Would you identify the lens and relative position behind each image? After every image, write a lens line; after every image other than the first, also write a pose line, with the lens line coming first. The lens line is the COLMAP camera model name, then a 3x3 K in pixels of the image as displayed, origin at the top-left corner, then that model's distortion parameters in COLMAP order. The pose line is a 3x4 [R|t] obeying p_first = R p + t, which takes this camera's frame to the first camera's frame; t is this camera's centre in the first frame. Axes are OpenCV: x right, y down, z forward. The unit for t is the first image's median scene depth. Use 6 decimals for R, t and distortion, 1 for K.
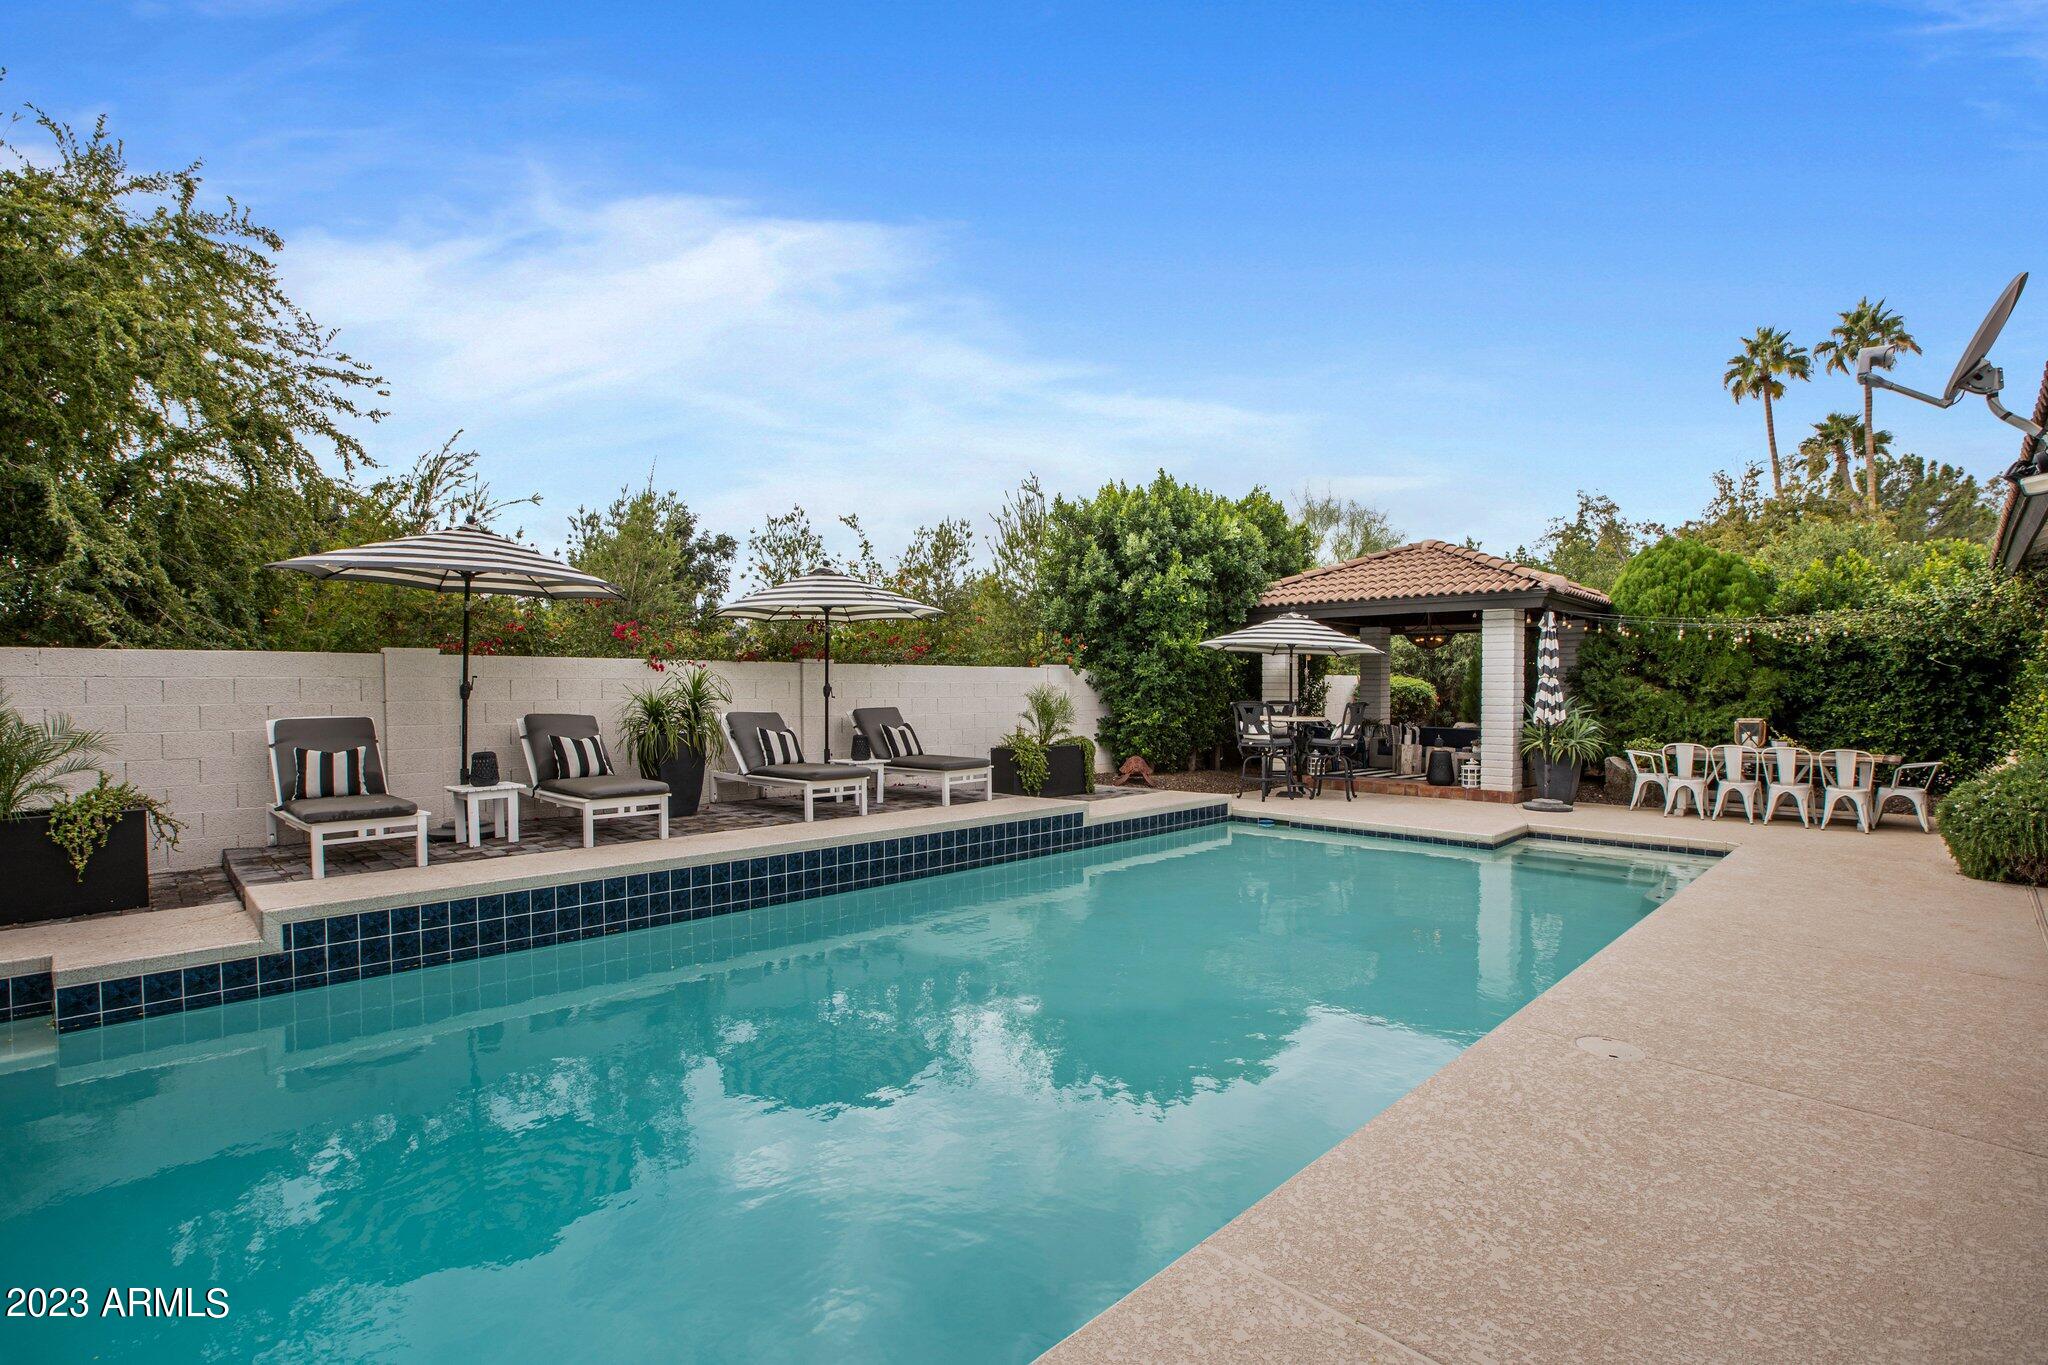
lens RADIAL K [[955.9, 0, 1028.4], [0, 955.9, 695.7], [0, 0, 1]] dist [-0.057499, 0.026270]
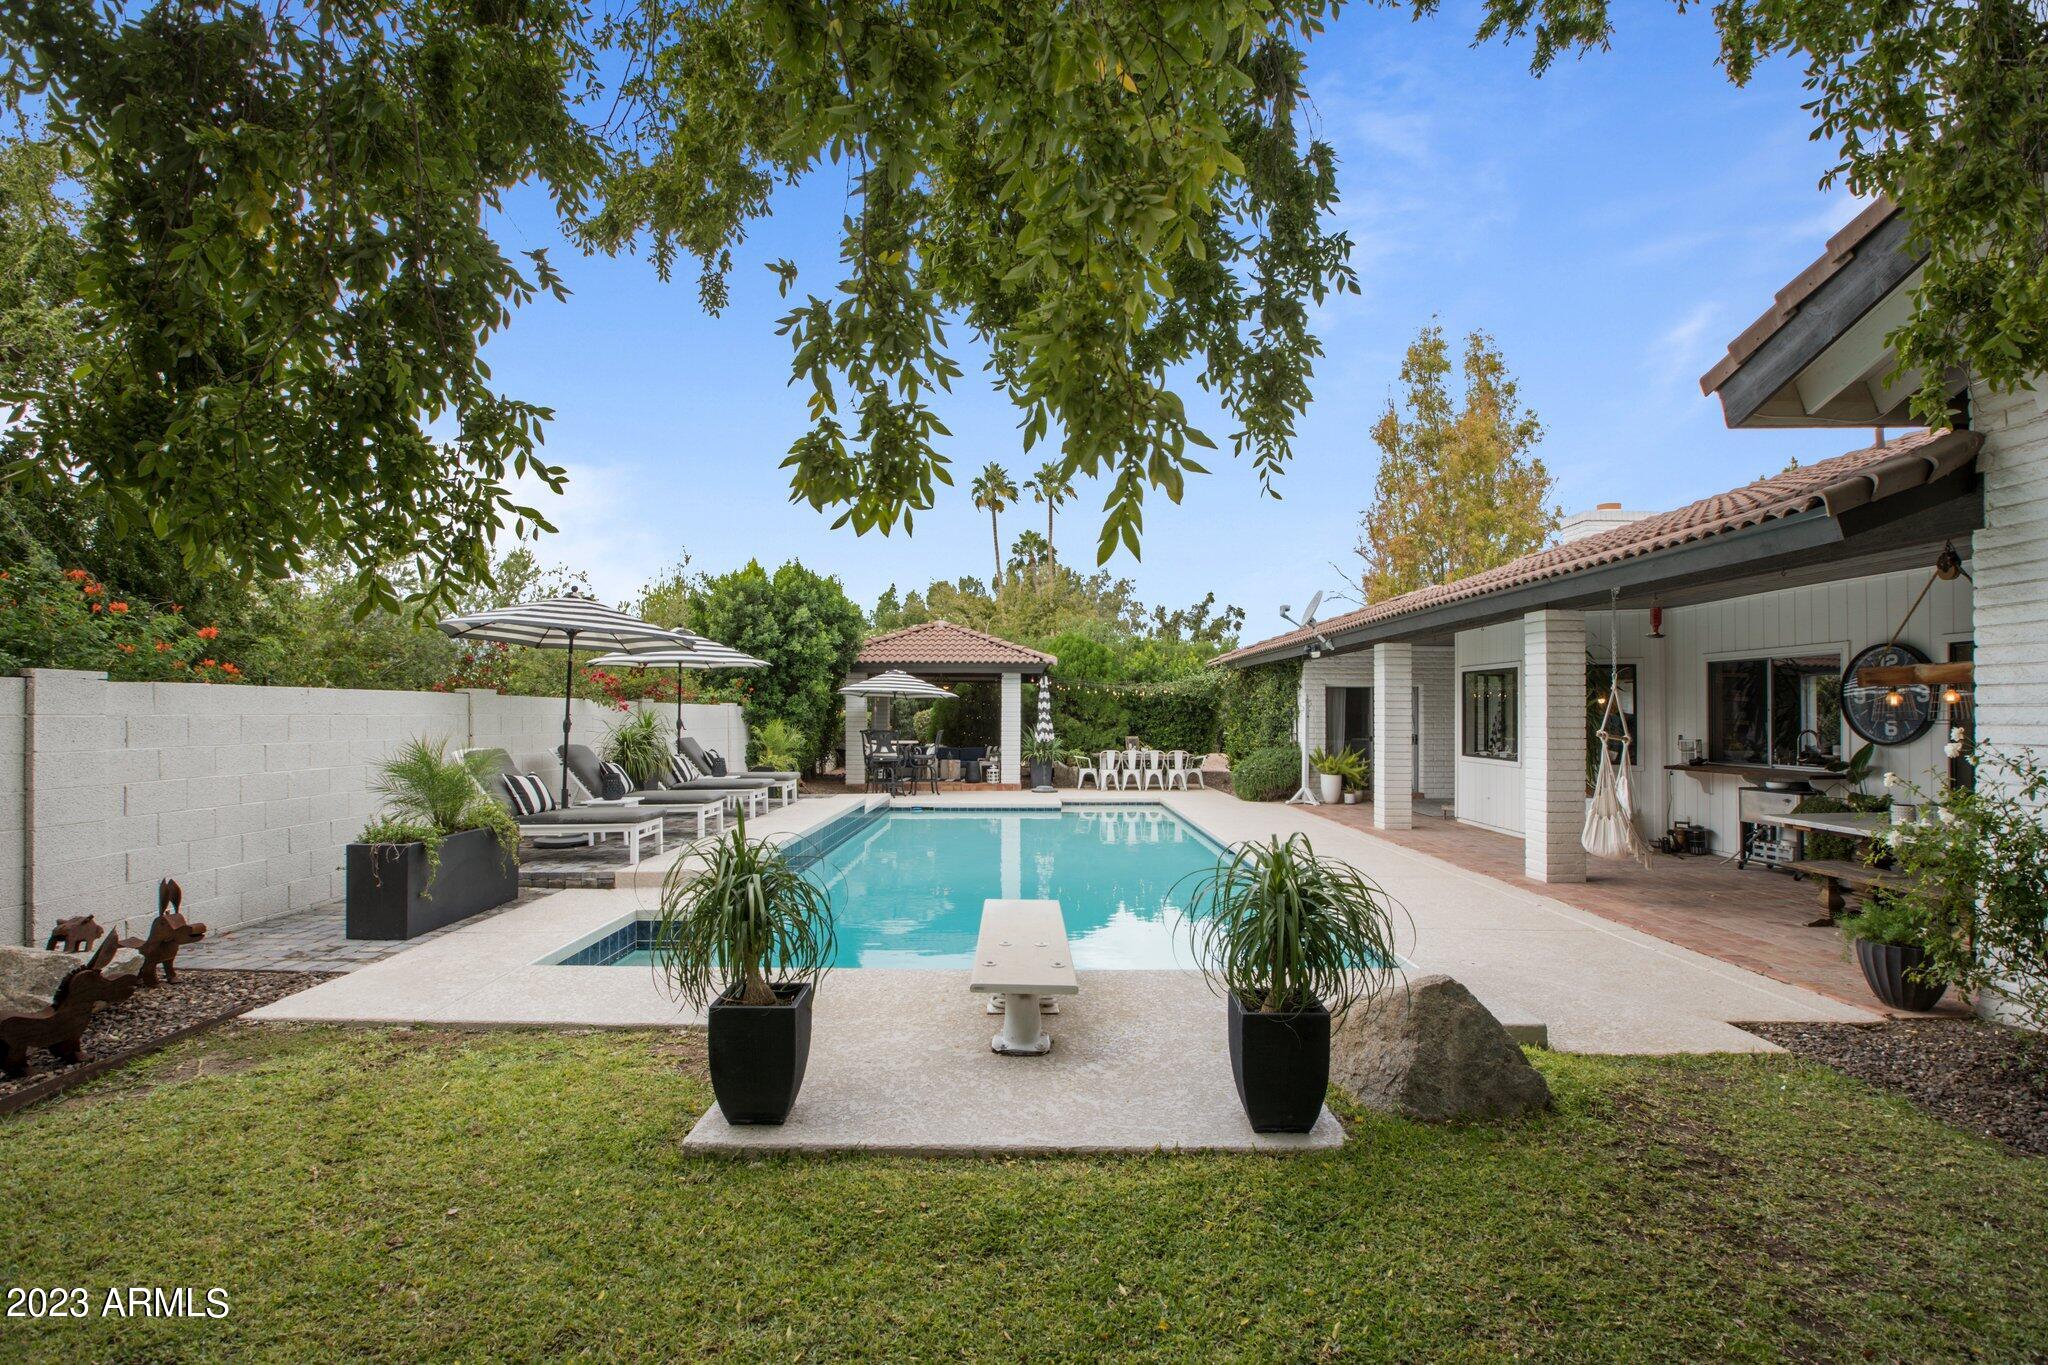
lens RADIAL K [[955.9, 0, 1028.4], [0, 955.9, 695.7], [0, 0, 1]] dist [-0.057499, 0.026270]
pose [[0.712809, 0.014888, 0.701201, -0.661584], [0.006908, 0.999577, -0.028245, -0.004449], [-0.701325, 0.024977, 0.712404, -0.206848]]
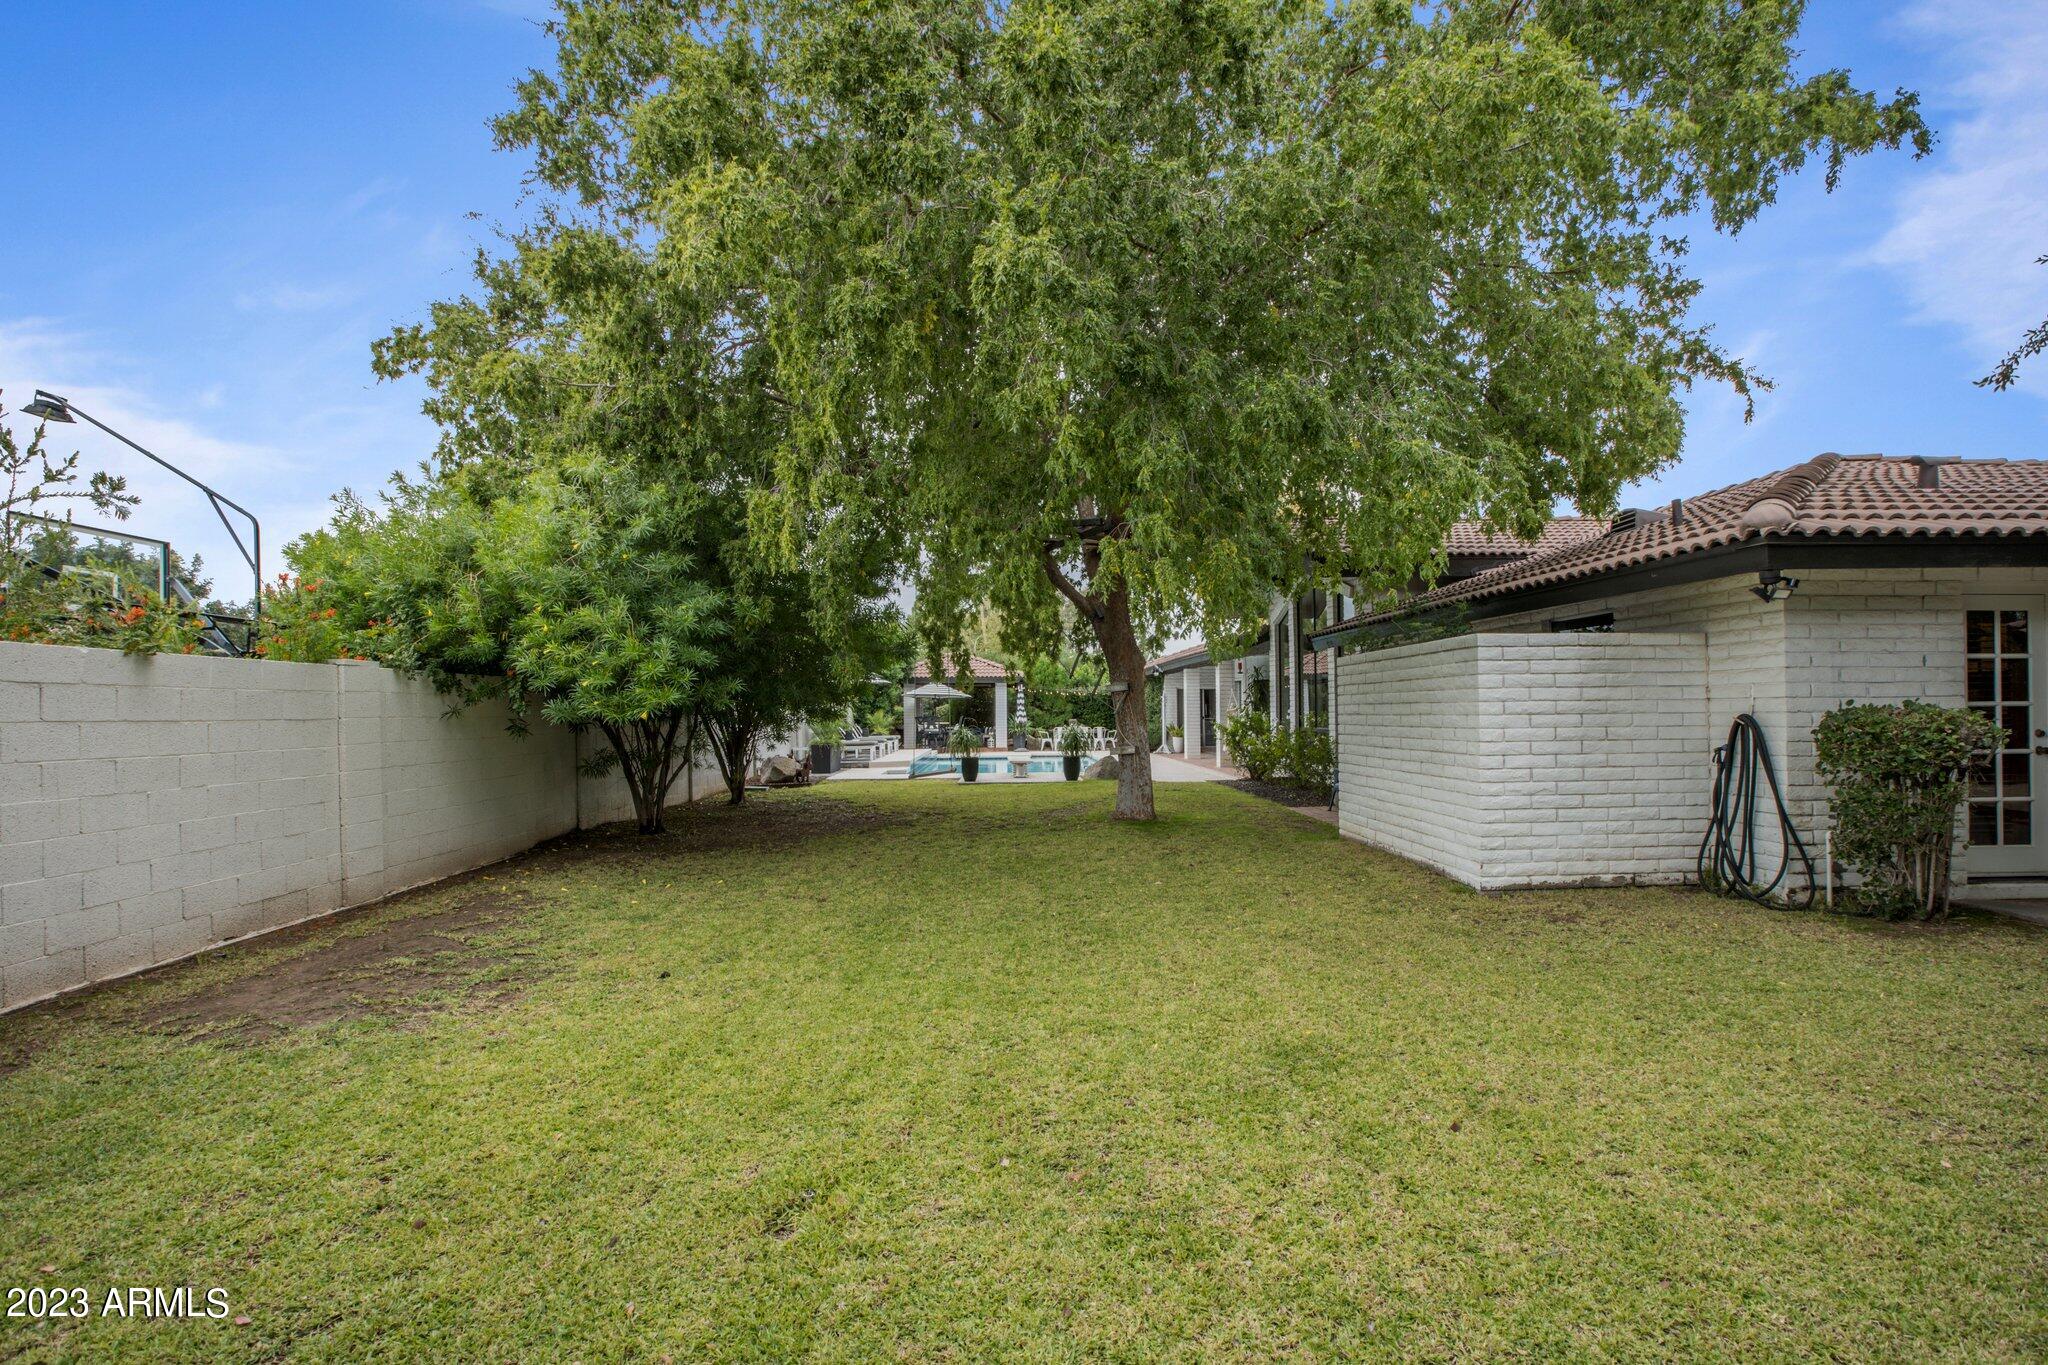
lens RADIAL K [[955.9, 0, 1028.4], [0, 955.9, 695.7], [0, 0, 1]] dist [-0.057499, 0.026270]
pose [[0.690977, 0.006065, 0.722851, -1.527737], [0.018183, 0.999503, -0.025768, 0.022941], [-0.722648, 0.030949, 0.690523, -1.032977]]
